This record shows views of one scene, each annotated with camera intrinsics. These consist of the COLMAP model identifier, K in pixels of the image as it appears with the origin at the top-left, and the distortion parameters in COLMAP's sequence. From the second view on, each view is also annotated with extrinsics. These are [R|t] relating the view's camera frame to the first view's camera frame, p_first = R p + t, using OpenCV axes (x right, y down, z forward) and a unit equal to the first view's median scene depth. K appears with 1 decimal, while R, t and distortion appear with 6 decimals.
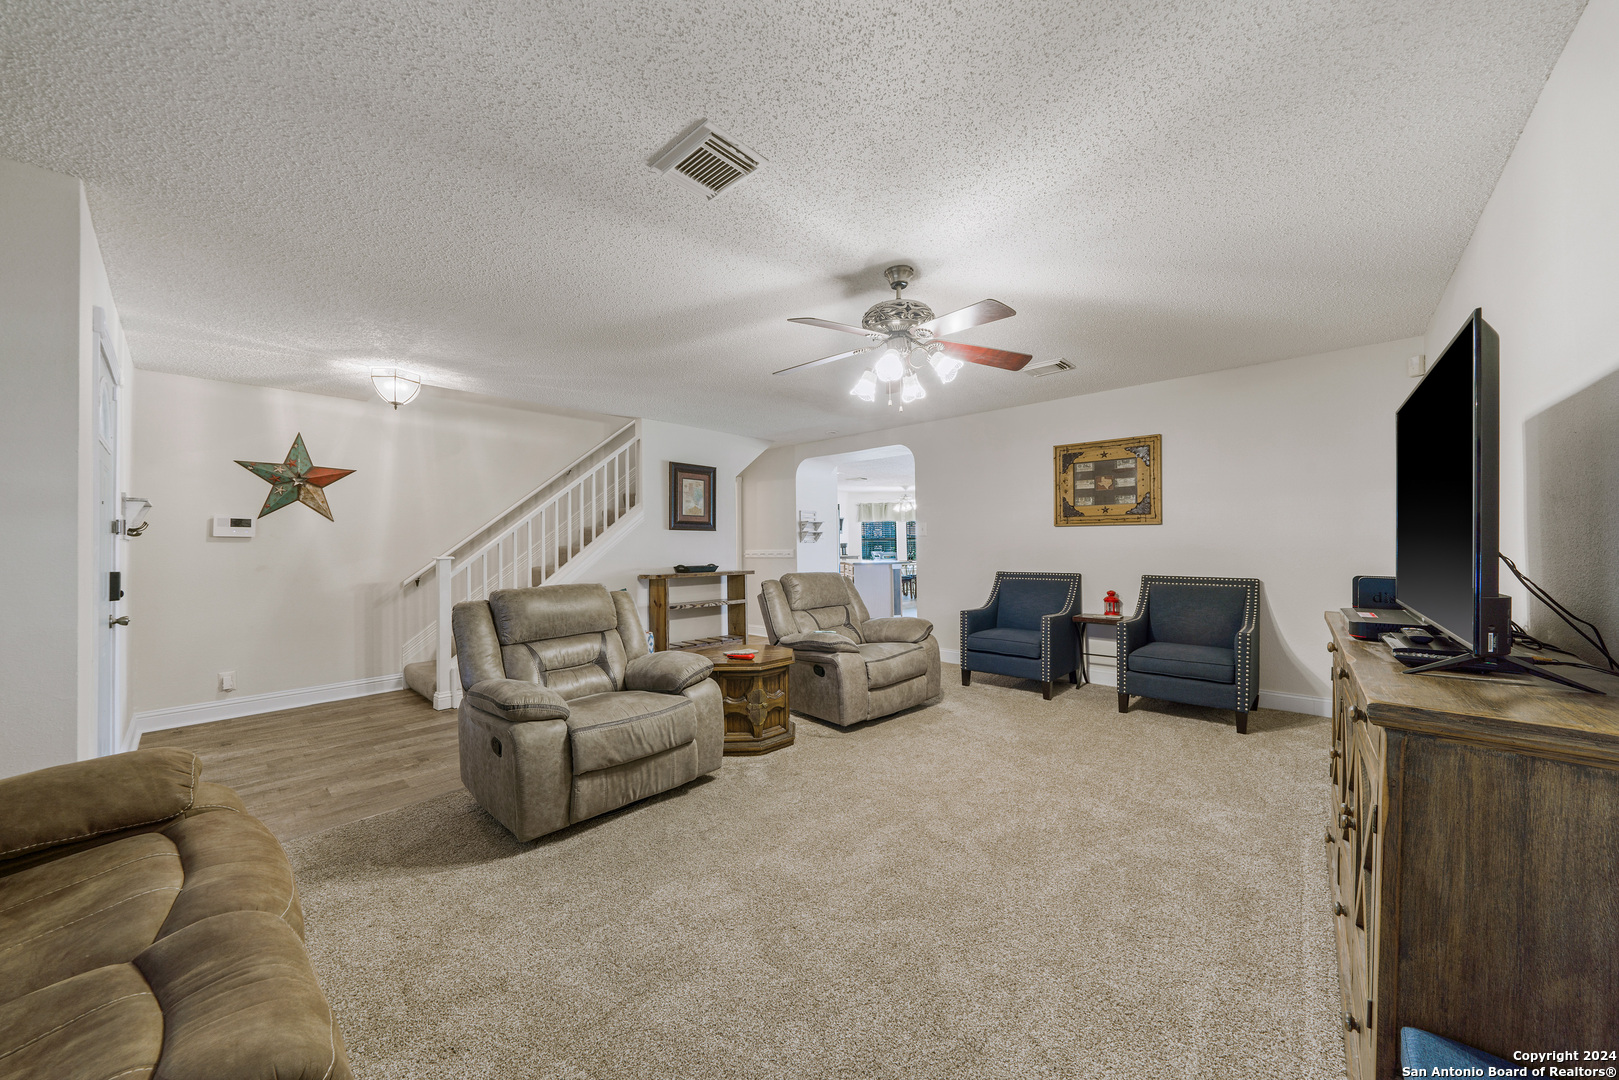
lens RADIAL K [[561.2, 0, 805.7], [0, 561.2, 544.0], [0, 0, 1]] dist [-0.007436, 0.000050]
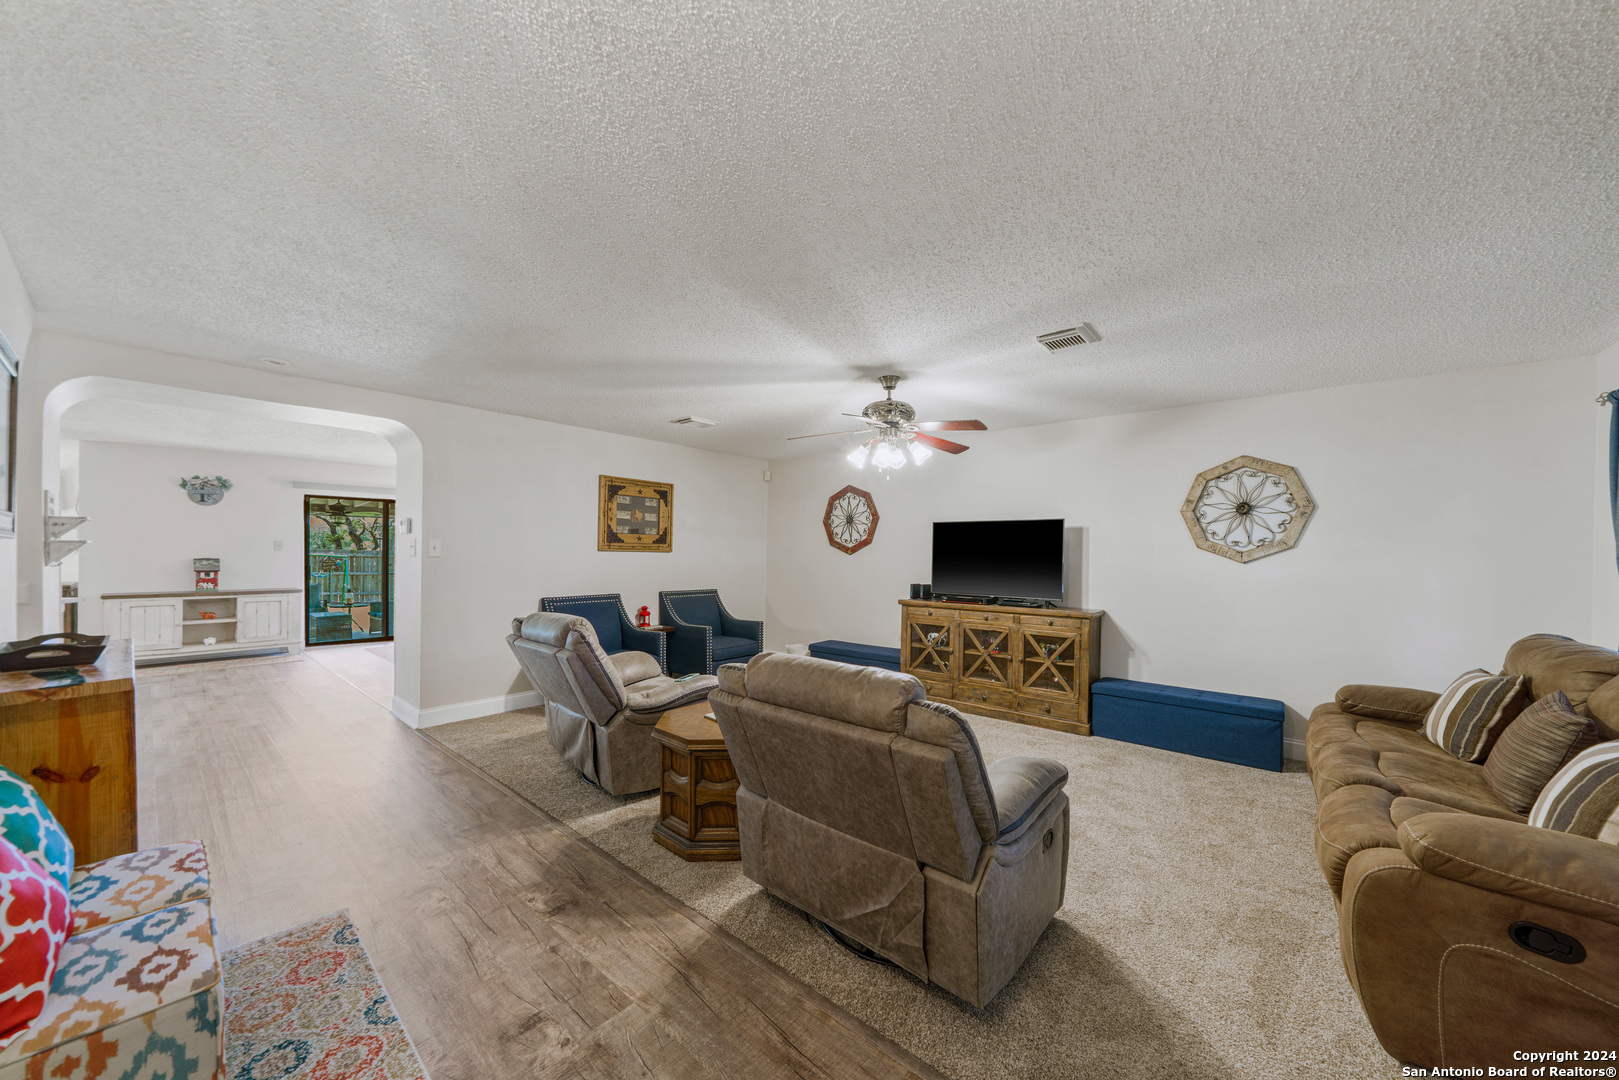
lens RADIAL K [[561.2, 0, 804.0], [0, 561.2, 554.1], [0, 0, 1]] dist [-0.007436, 0.000050]
pose [[-0.028502, 0.011302, 0.999530, -0.668183], [-0.011366, 0.999868, -0.011630, -0.017924], [-0.999529, -0.011692, -0.028369, 0.687597]]
